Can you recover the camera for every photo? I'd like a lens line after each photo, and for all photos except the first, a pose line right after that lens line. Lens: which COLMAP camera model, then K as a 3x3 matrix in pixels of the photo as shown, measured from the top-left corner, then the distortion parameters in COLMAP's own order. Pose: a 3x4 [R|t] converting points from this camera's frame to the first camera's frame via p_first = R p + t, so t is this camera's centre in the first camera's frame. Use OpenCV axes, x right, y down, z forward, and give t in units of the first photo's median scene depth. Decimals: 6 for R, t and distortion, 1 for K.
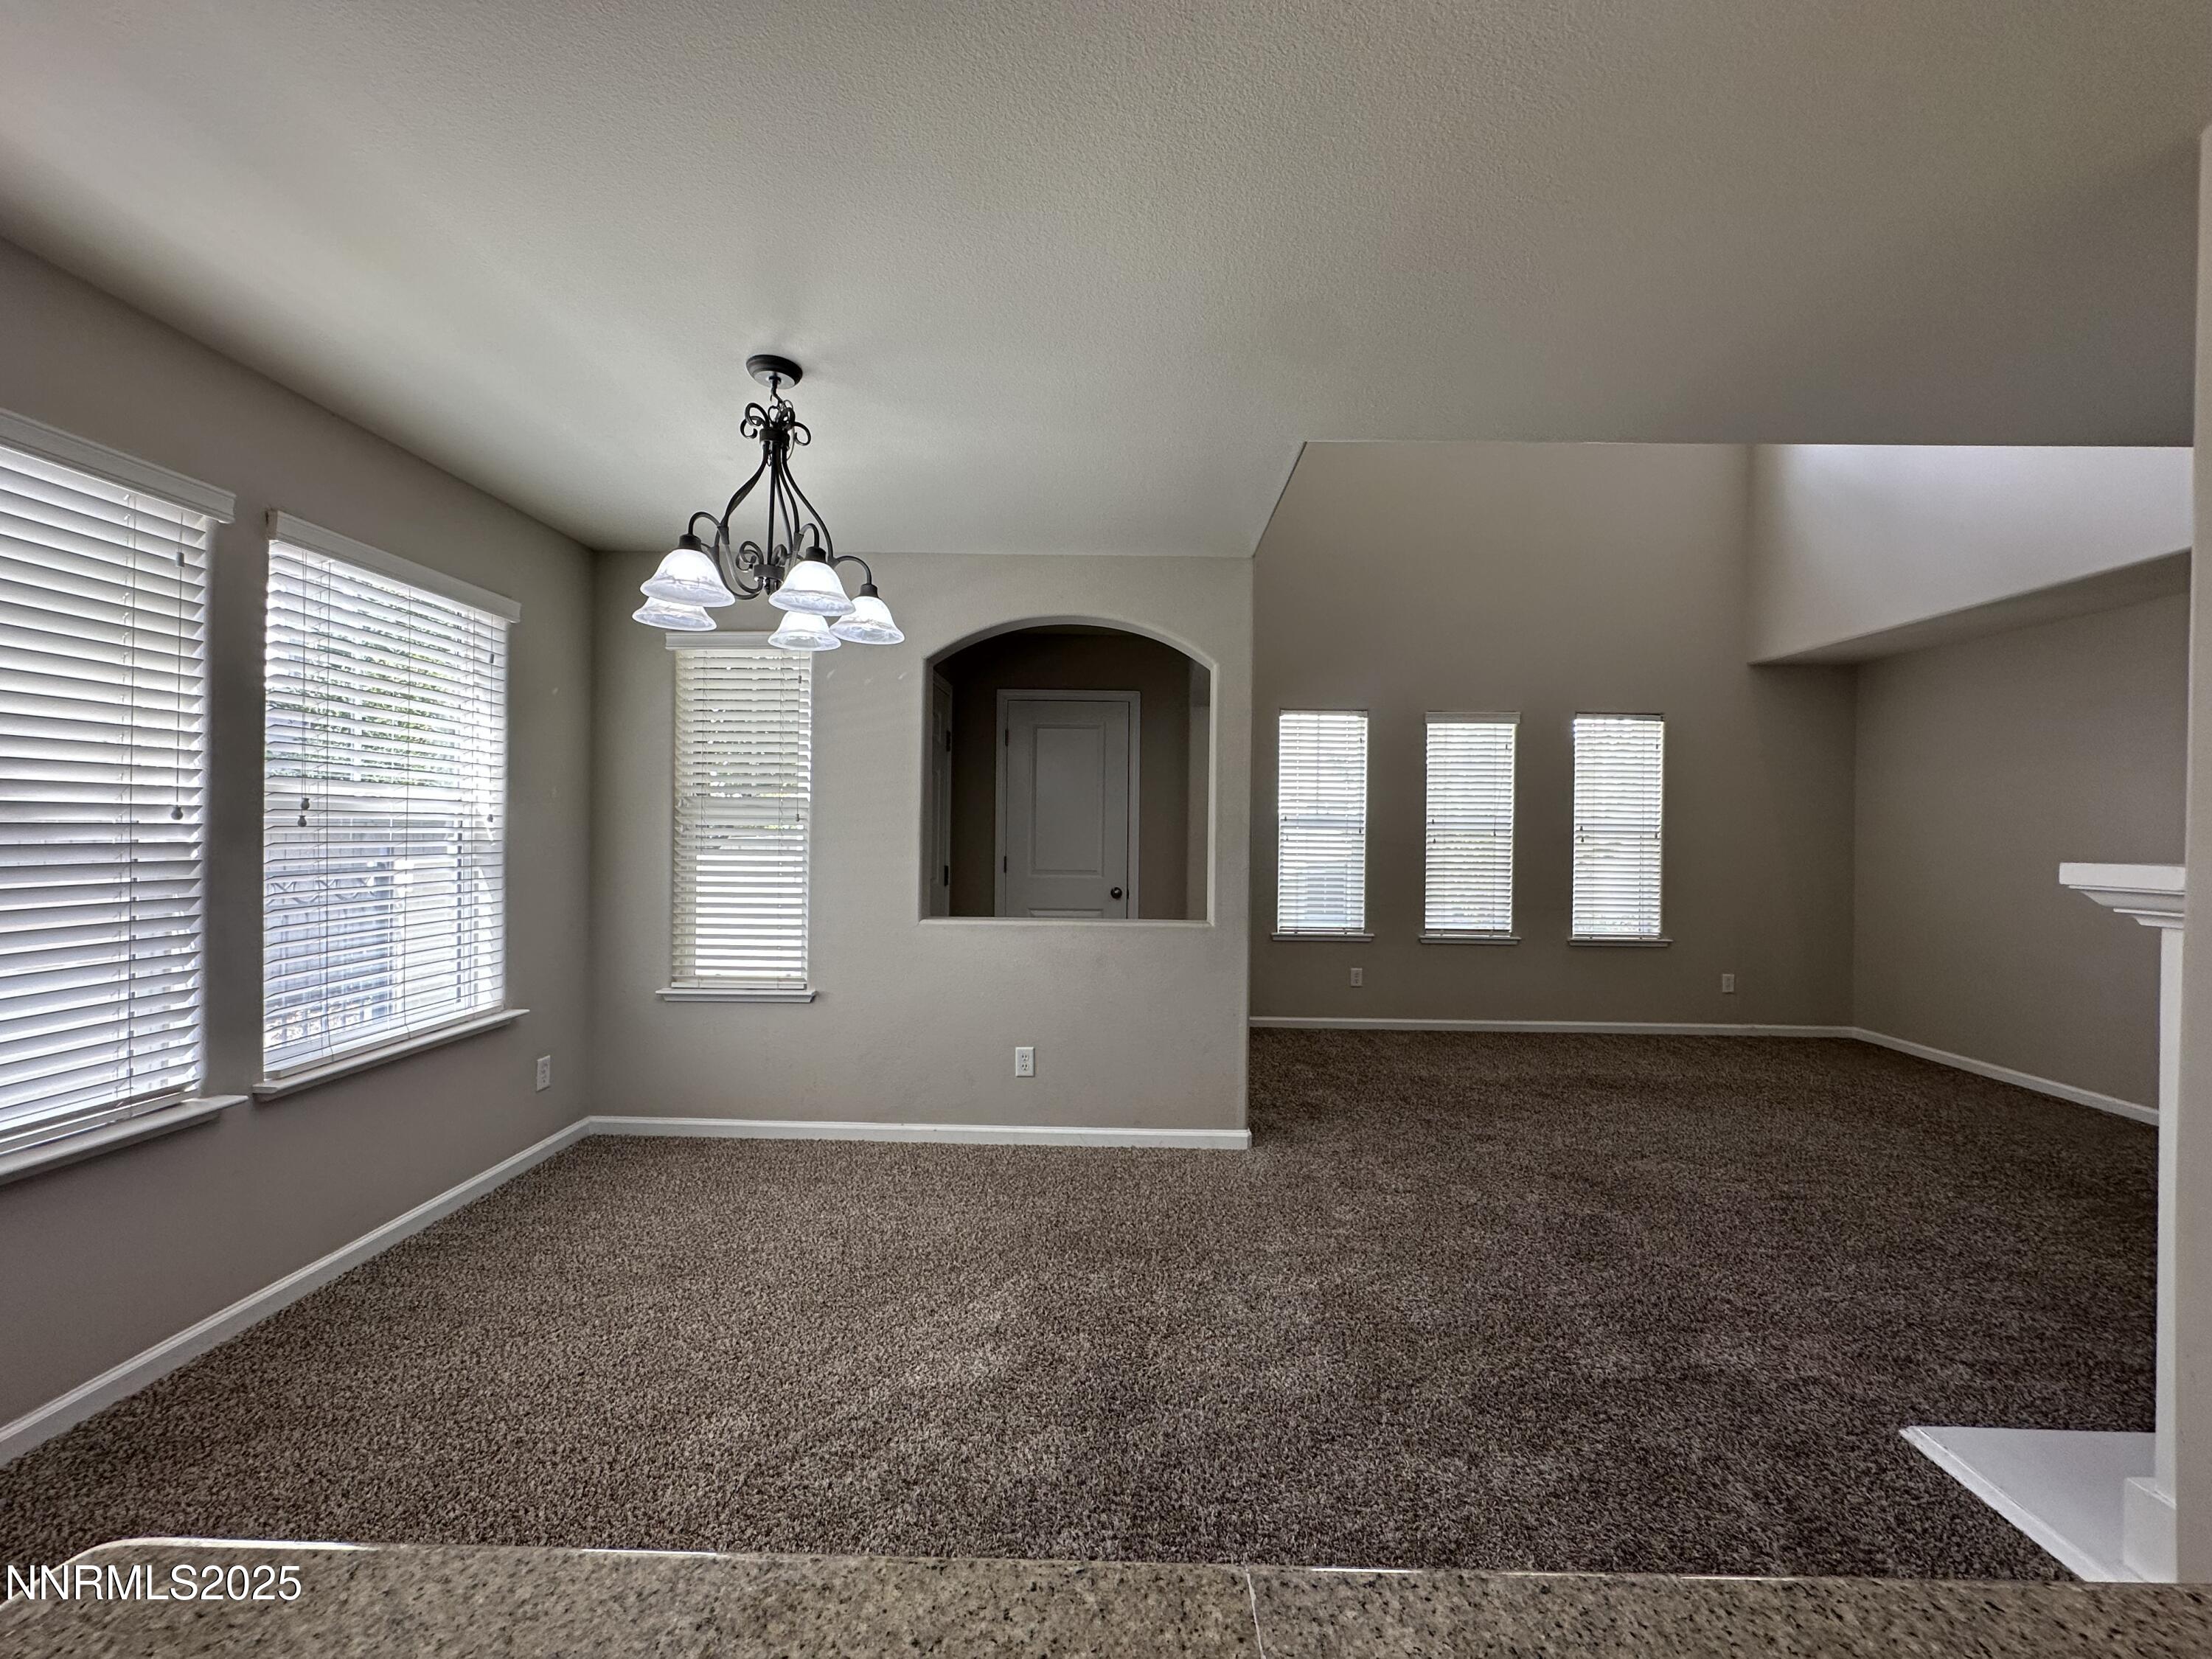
lens RADIAL K [[882.8, 0, 1106.0], [0, 882.8, 829.5], [0, 0, 1]] dist [-0.004368, 0.001395]
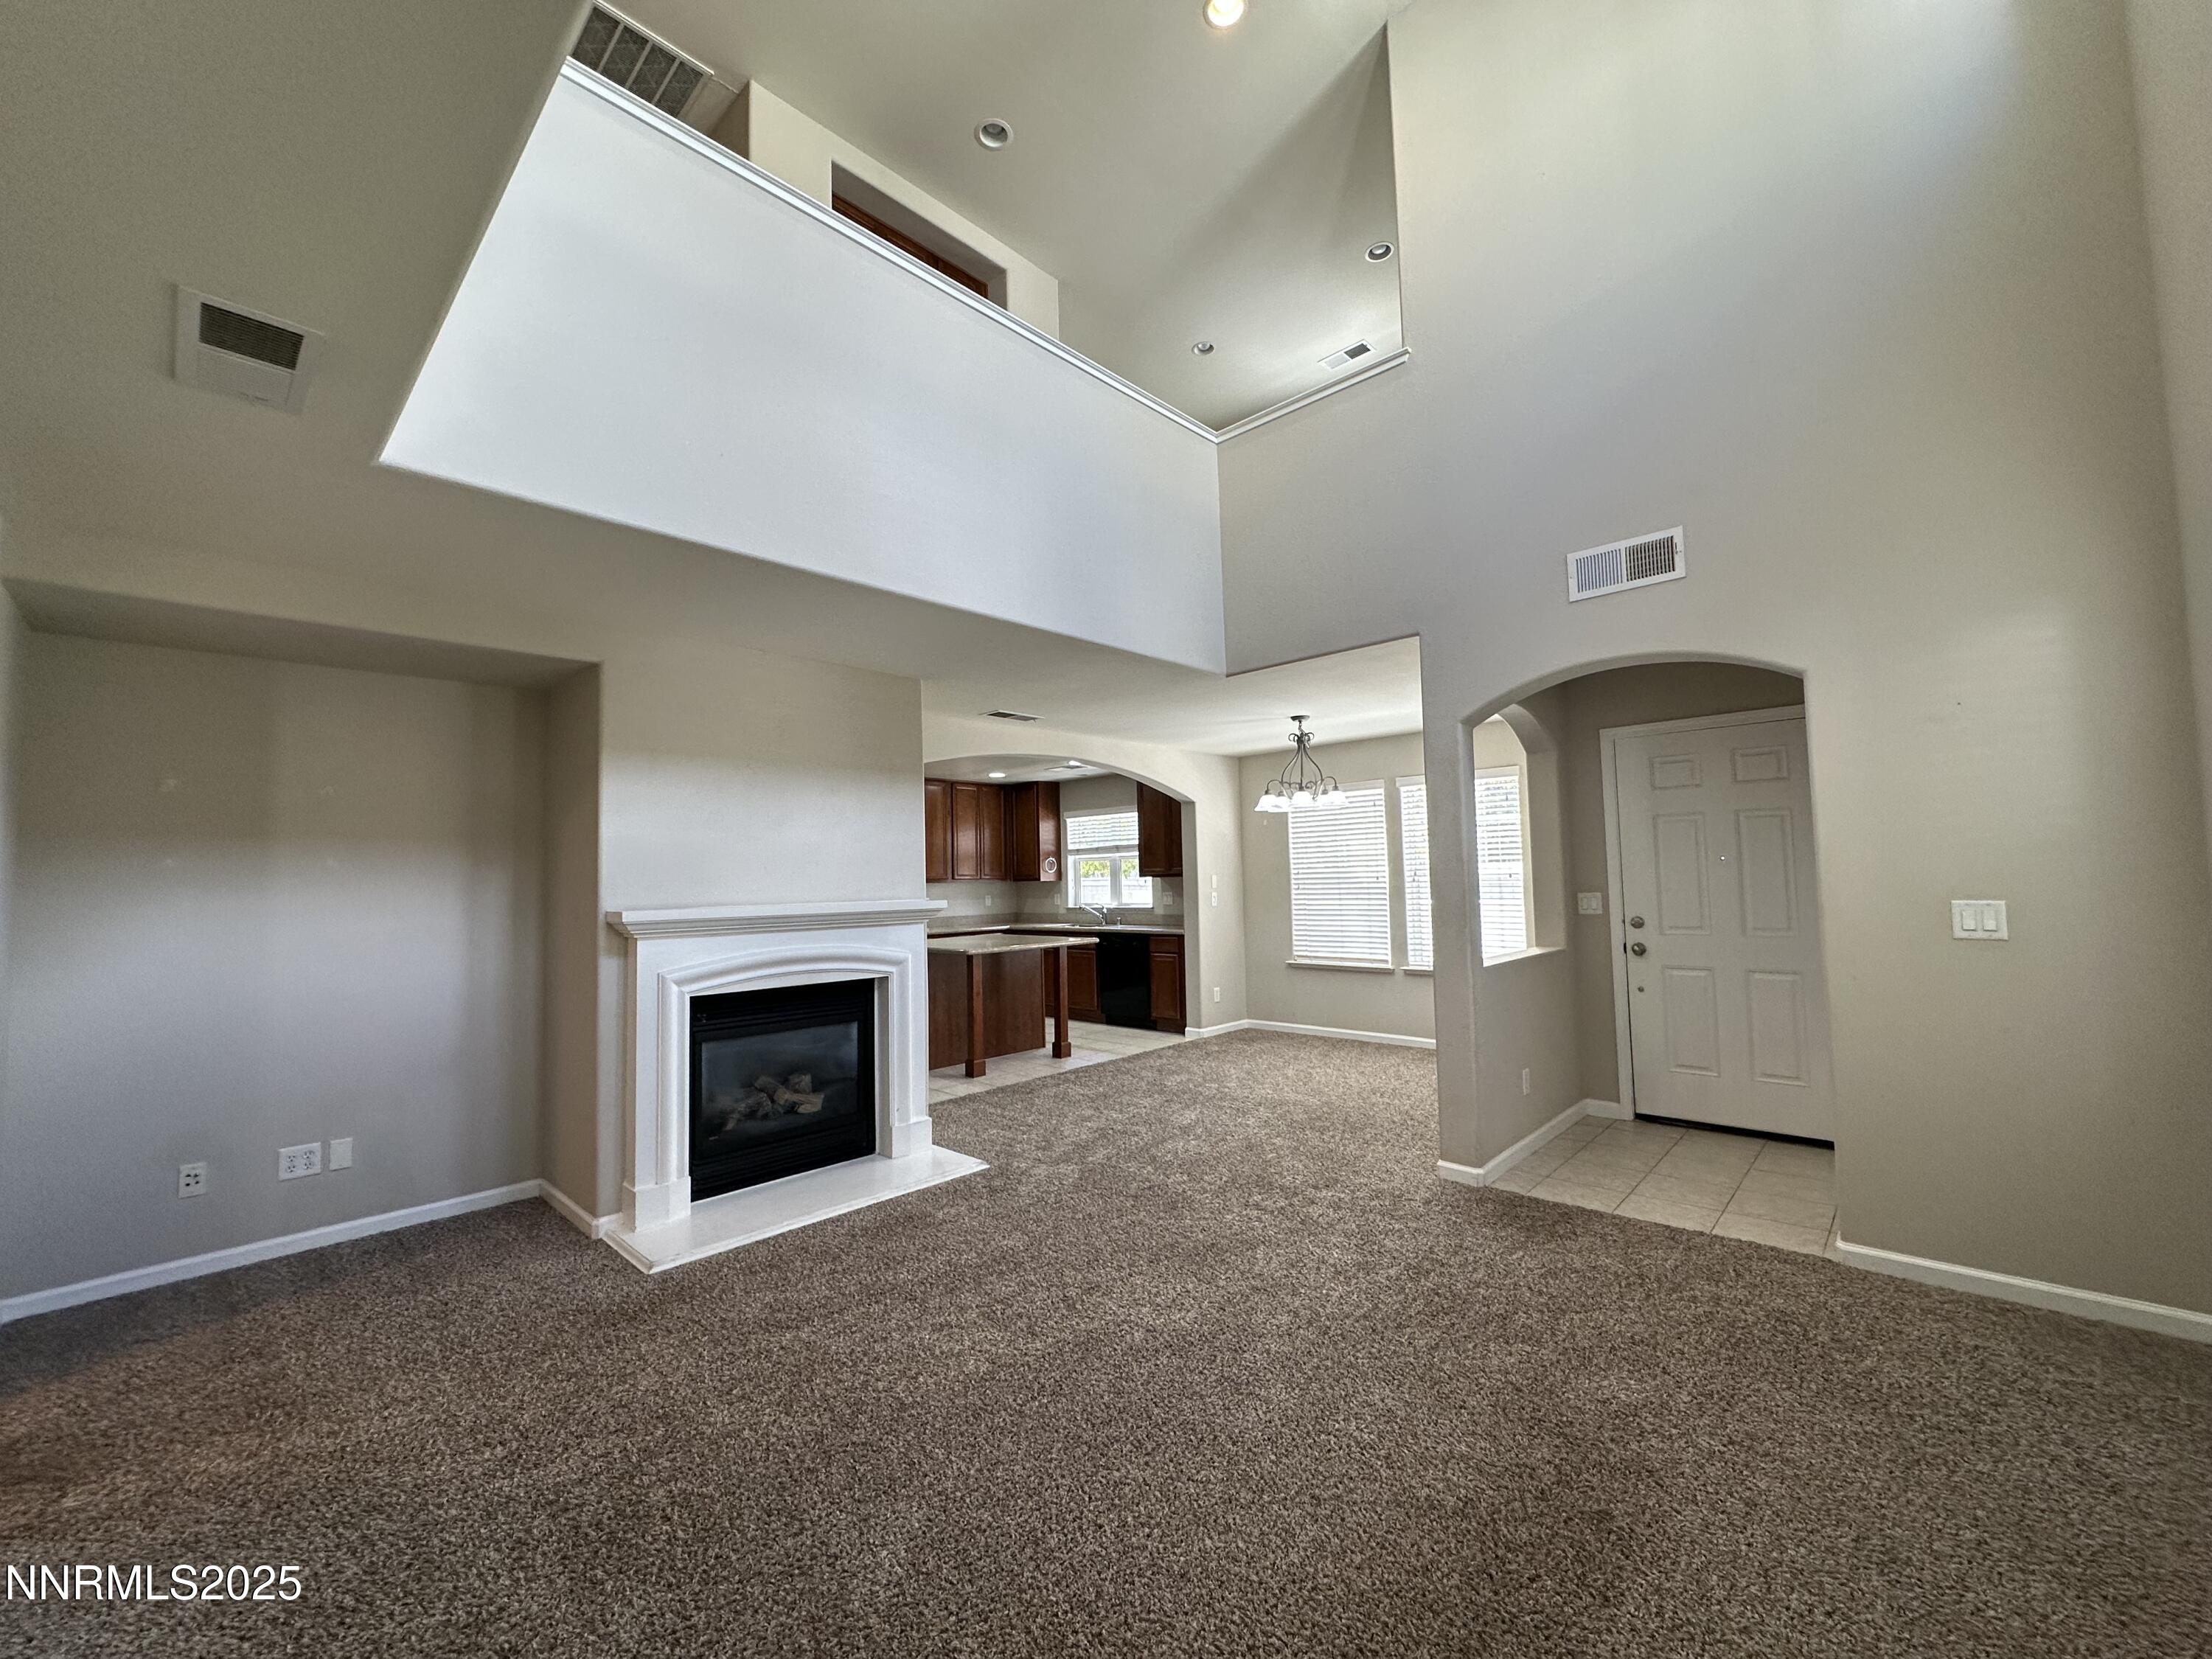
lens RADIAL K [[882.8, 0, 1106.0], [0, 882.8, 829.5], [0, 0, 1]] dist [-0.004368, 0.001395]
pose [[-0.676142, -0.040711, -0.735645, 1.963147], [0.012919, 0.997664, -0.067085, 0.008454], [0.736658, -0.054862, -0.674037, 2.285513]]
